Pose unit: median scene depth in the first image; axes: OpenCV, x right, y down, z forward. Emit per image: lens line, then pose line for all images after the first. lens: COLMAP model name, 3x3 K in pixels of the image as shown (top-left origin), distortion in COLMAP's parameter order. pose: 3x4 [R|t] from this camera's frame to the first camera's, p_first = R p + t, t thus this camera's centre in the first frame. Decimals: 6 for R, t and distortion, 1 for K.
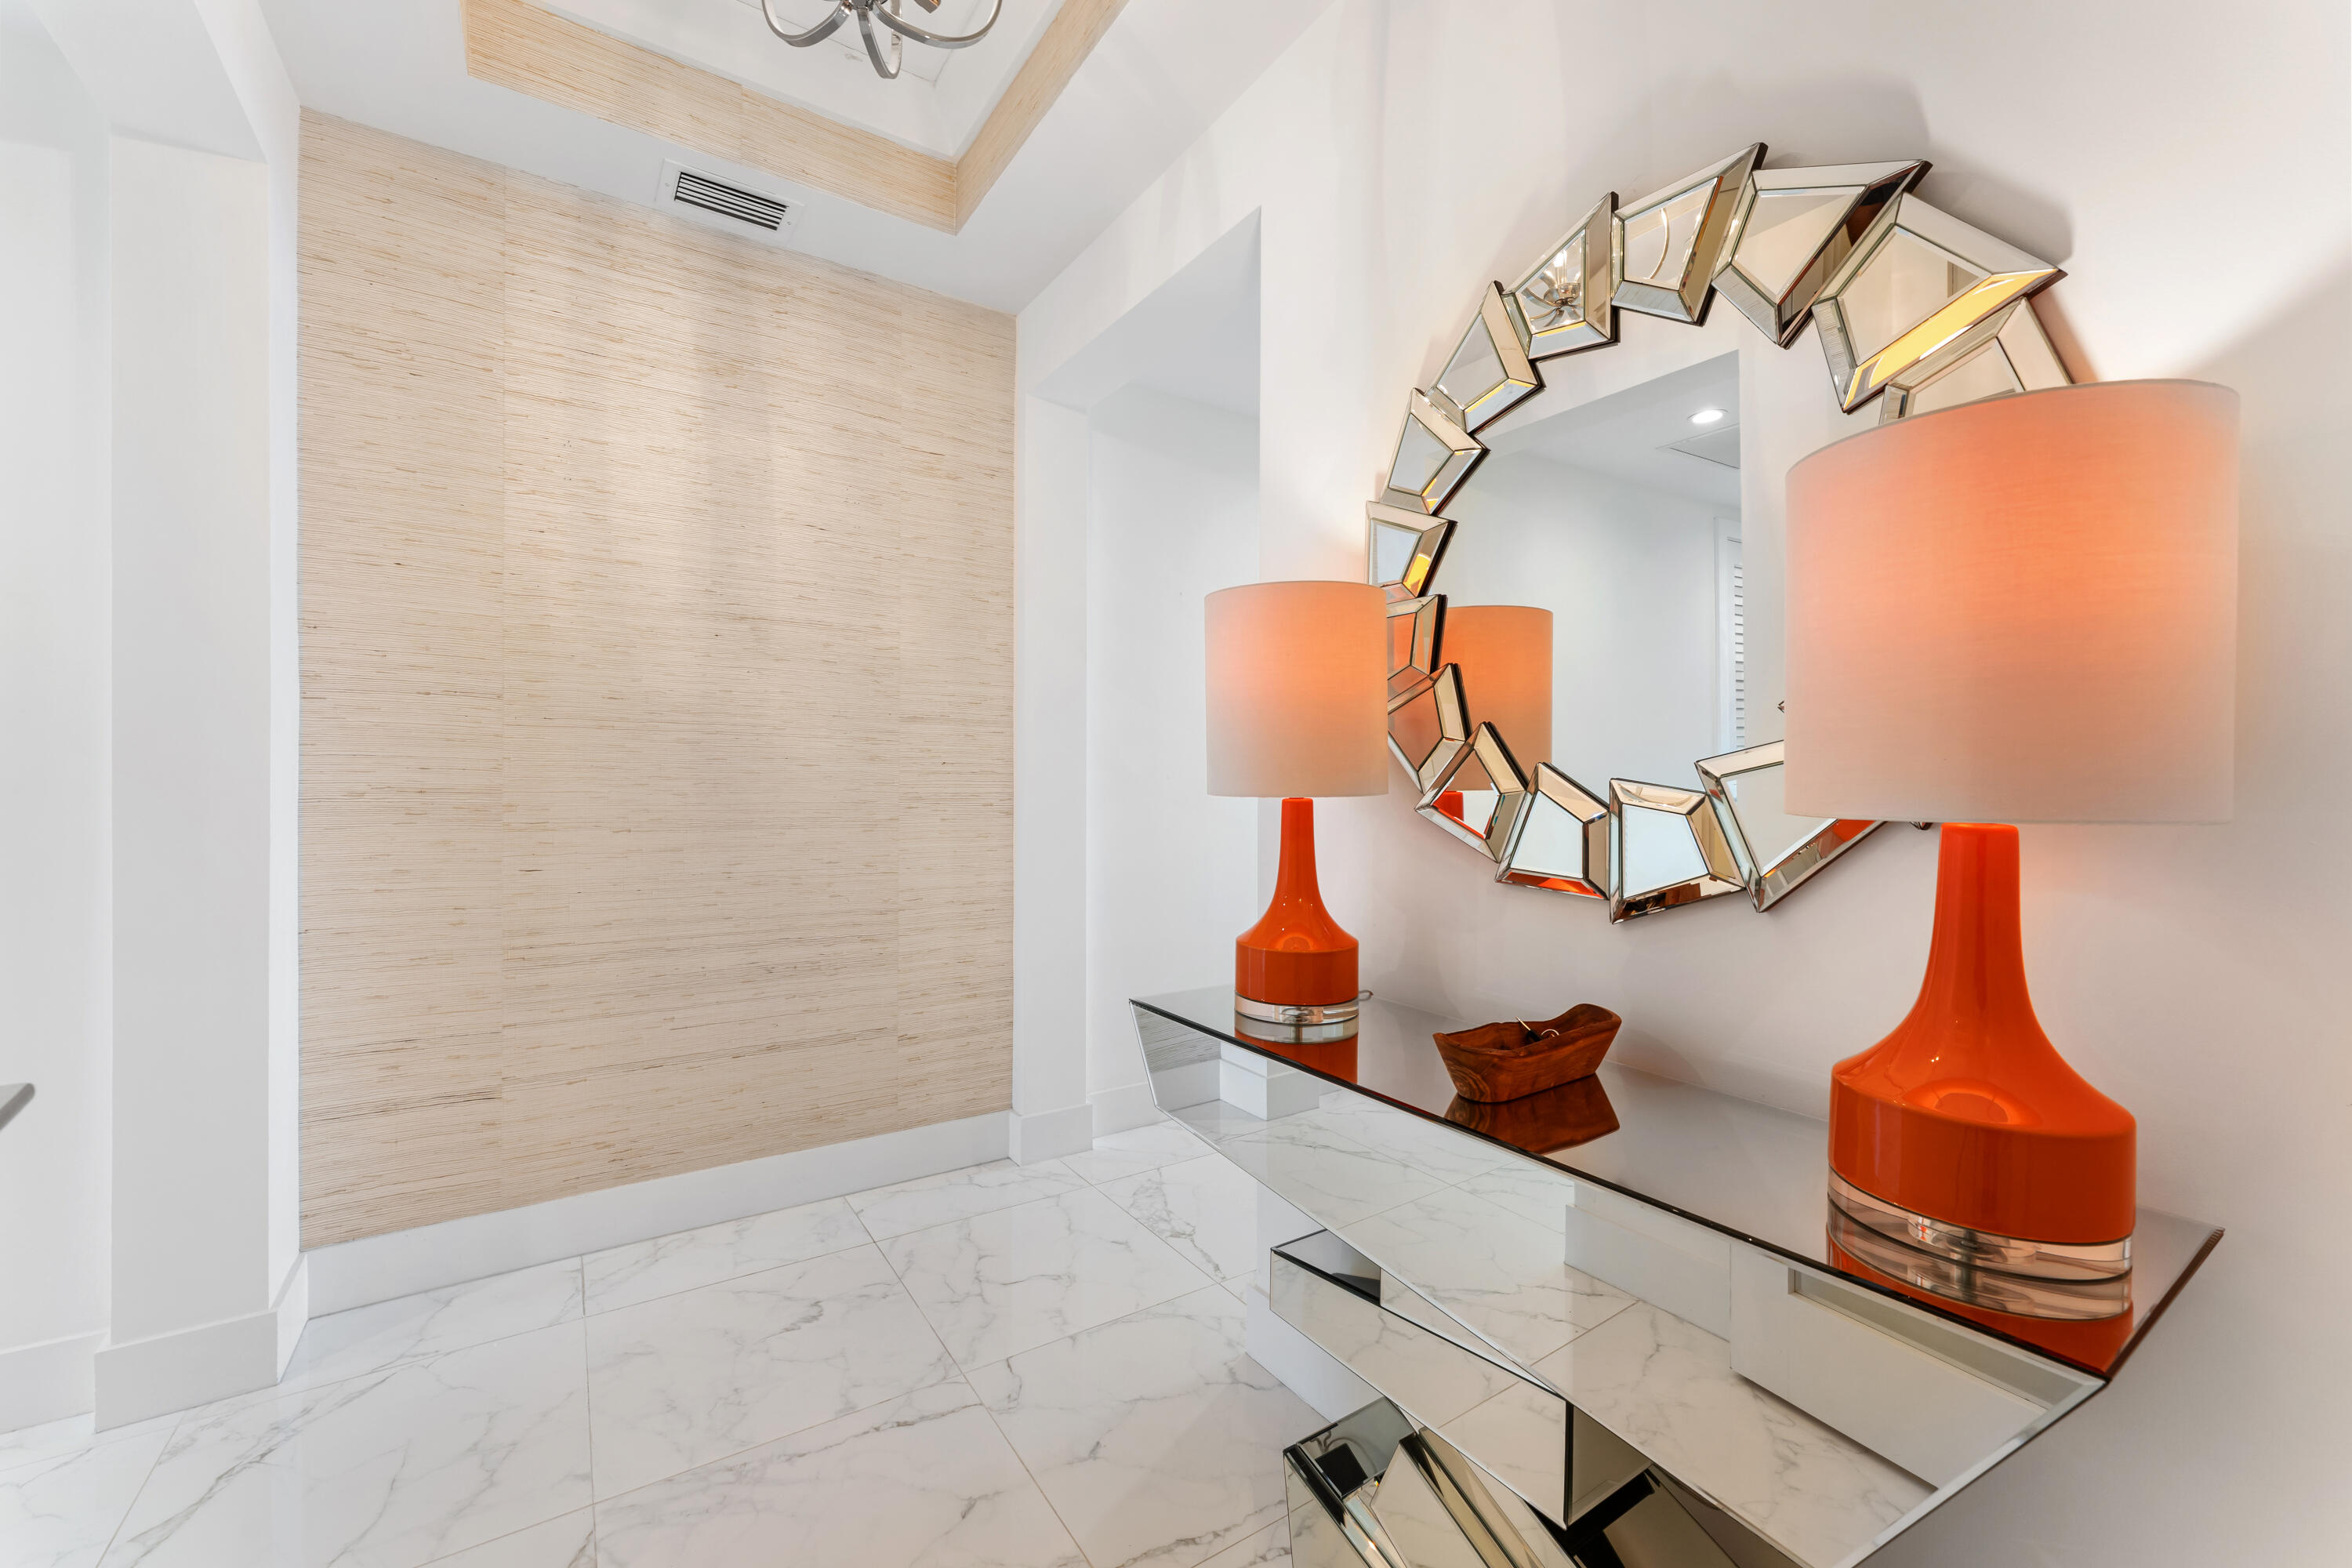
lens RADIAL K [[938.8, 0, 1177.5], [0, 938.8, 779.1], [0, 0, 1]] dist [0.000125, -0.001028]
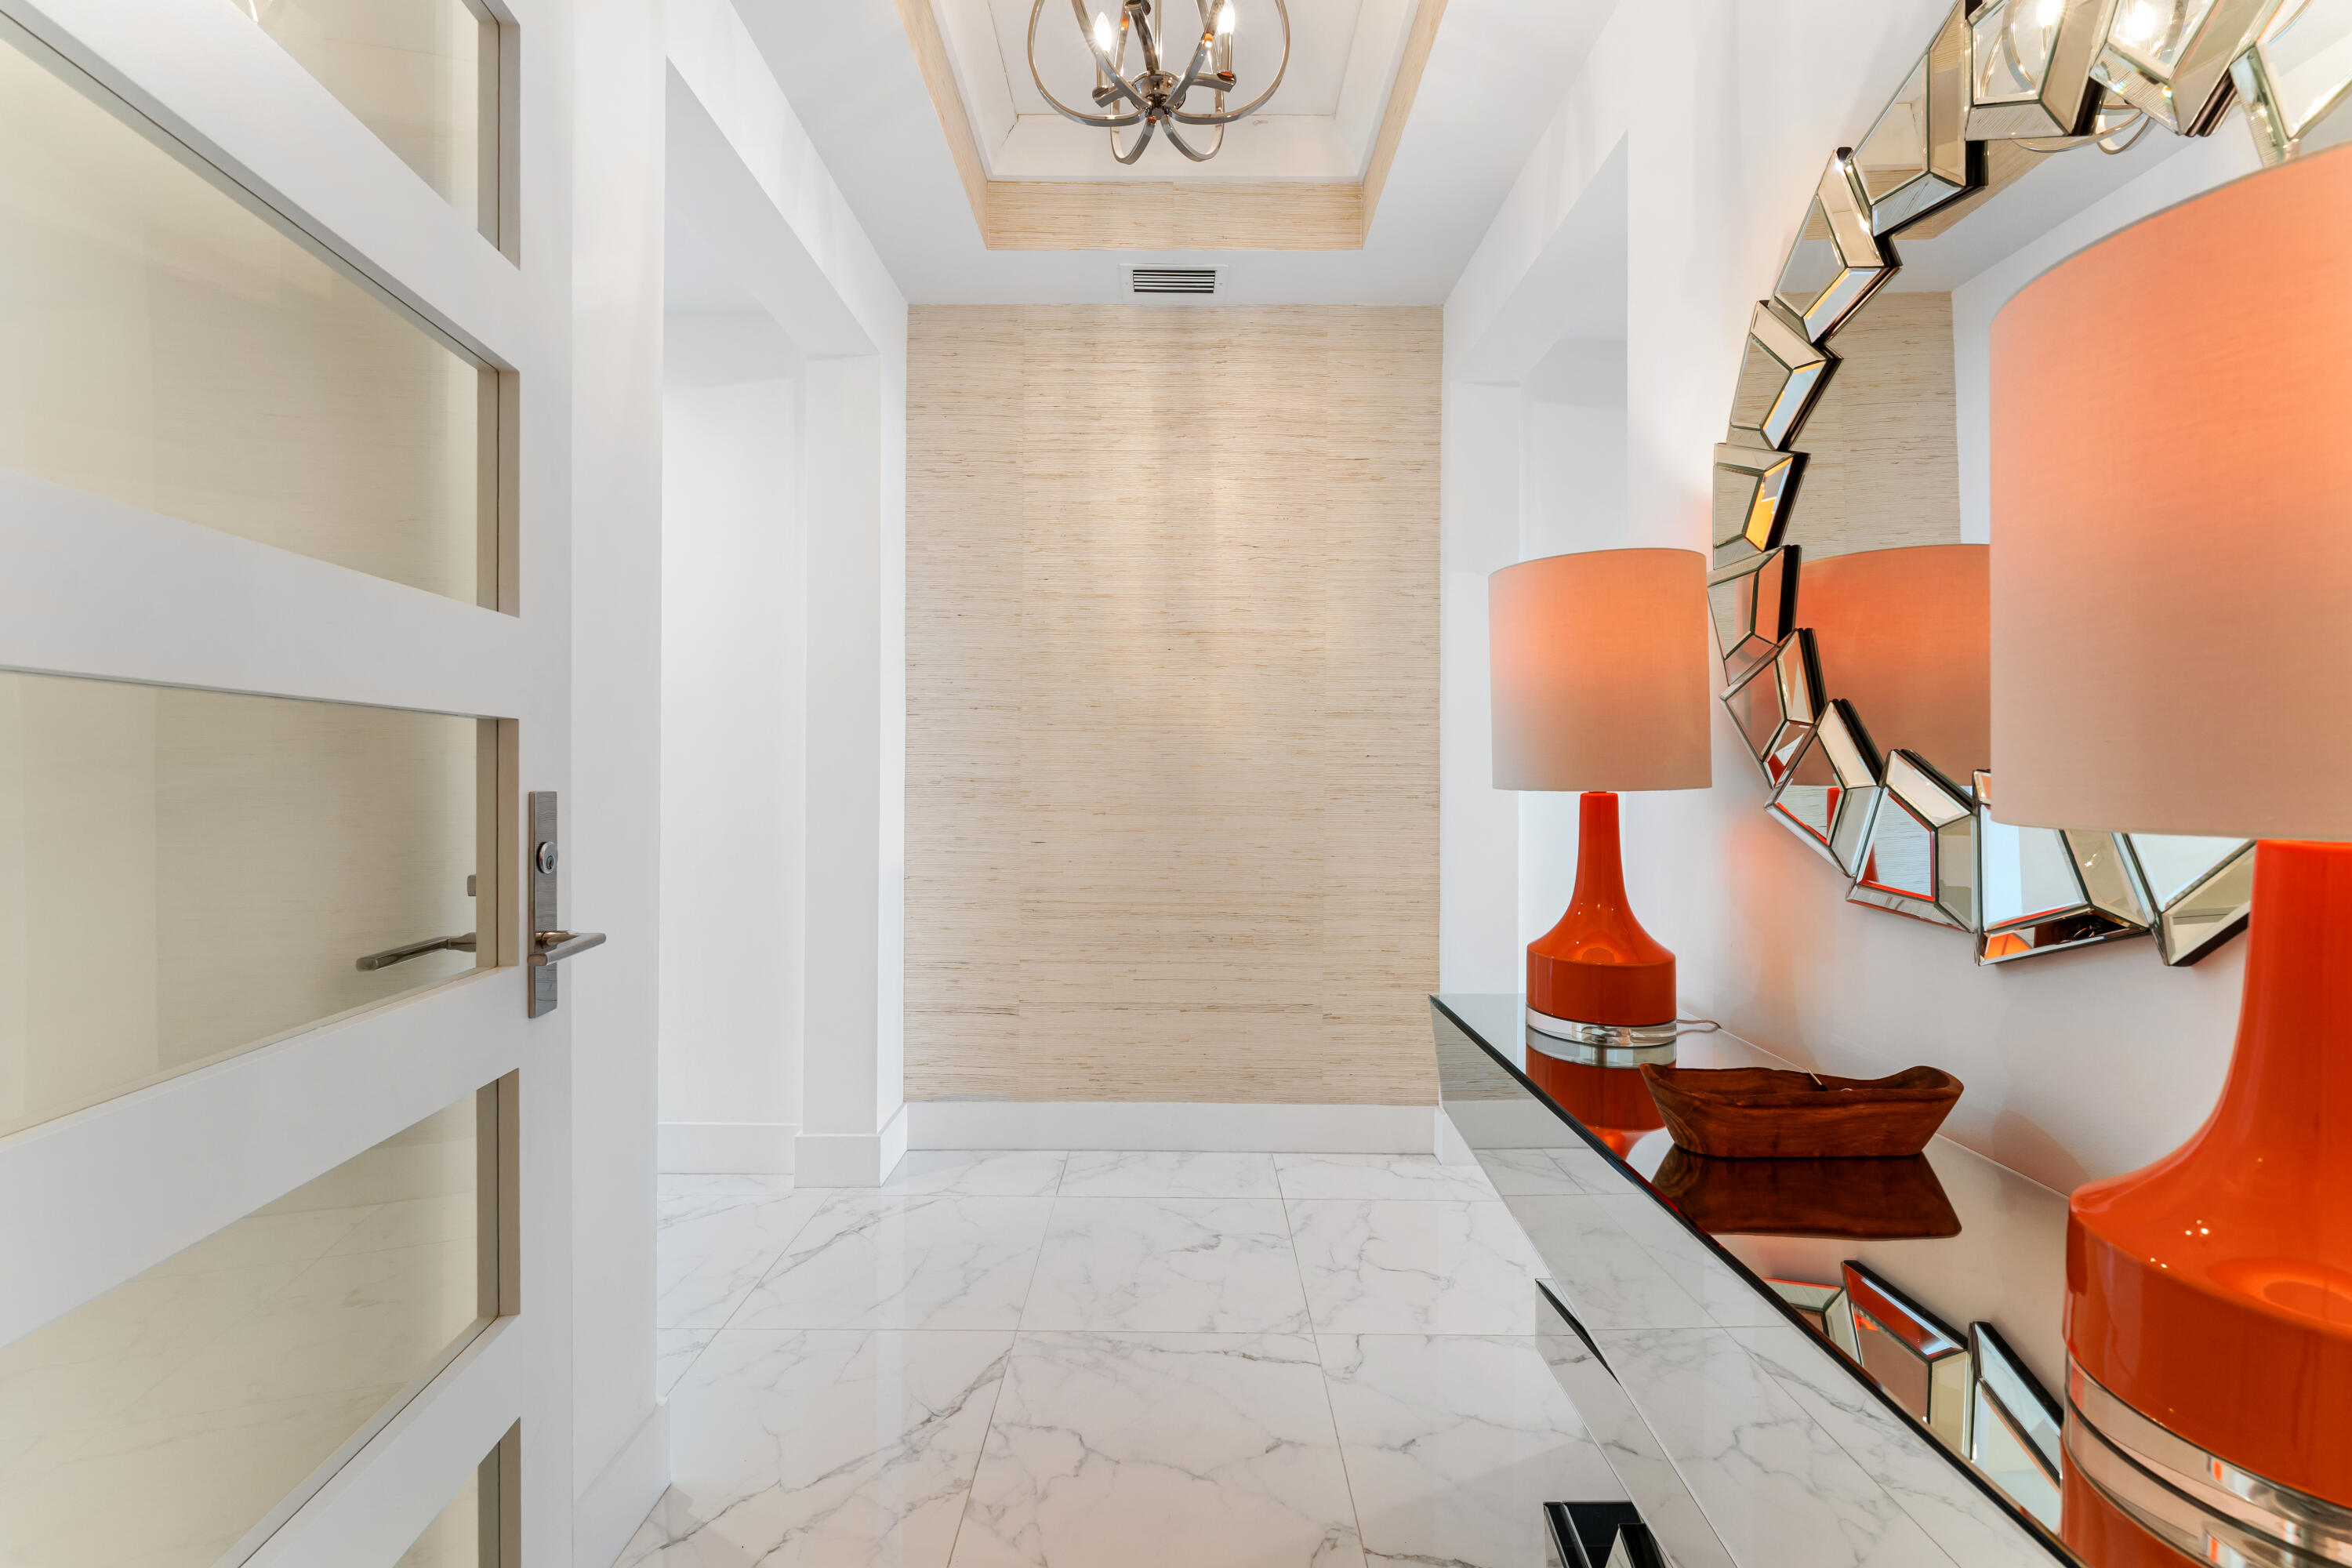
lens RADIAL K [[938.8, 0, 1149.9], [0, 938.8, 761.4], [0, 0, 1]] dist [0.000125, -0.001028]
pose [[0.833357, -0.005835, -0.552704, 0.168003], [-0.000311, 0.999939, -0.011025, 0.000420], [0.552735, 0.009359, 0.833305, 0.008700]]
